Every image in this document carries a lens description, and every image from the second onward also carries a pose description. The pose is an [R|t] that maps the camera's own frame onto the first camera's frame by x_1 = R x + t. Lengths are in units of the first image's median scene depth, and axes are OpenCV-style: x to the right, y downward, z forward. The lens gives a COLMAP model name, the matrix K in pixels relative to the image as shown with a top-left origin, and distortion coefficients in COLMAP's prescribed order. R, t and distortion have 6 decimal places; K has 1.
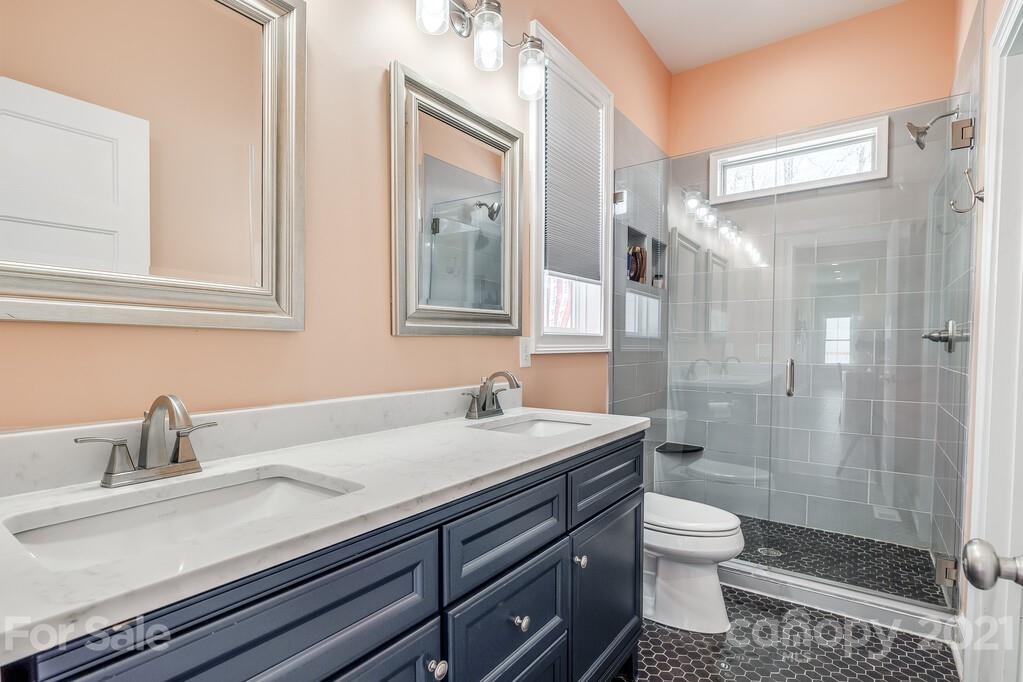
lens RADIAL K [[504.0, 0, 497.4], [0, 504.0, 361.2], [0, 0, 1]] dist [-0.017553, -0.001269]
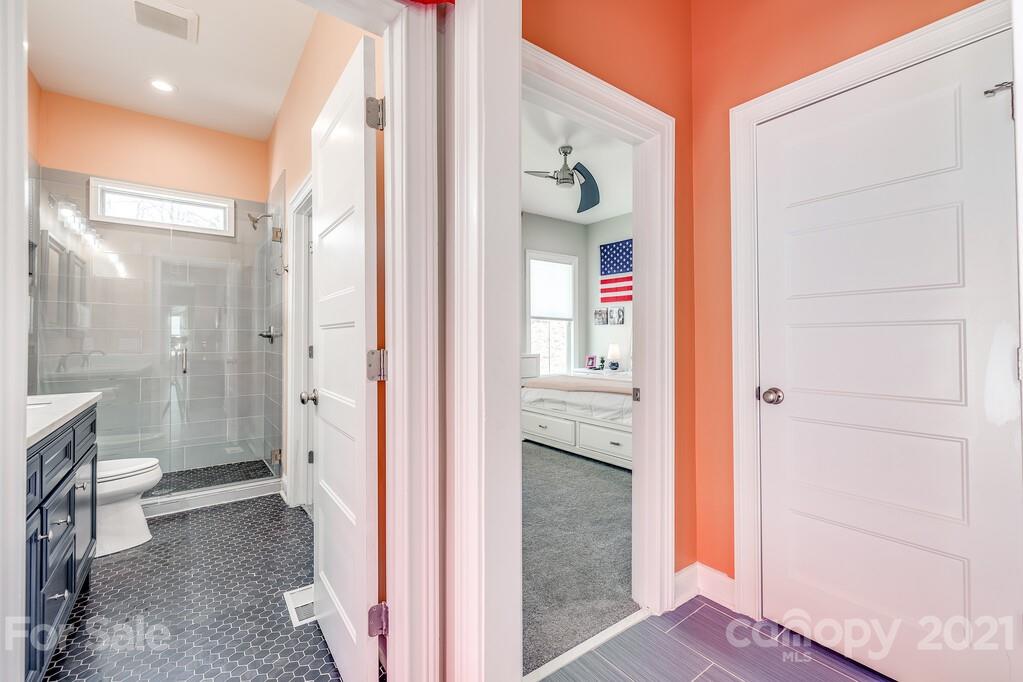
lens RADIAL K [[436.6, 0, 511.1], [0, 436.6, 337.7], [0, 0, 1]] dist [-0.003491, 0.000403]
pose [[0.289864, -0.002480, 0.957065, -0.300734], [0.033149, 0.999423, -0.007450, 0.002691], [-0.956494, 0.033885, 0.289779, -0.256633]]
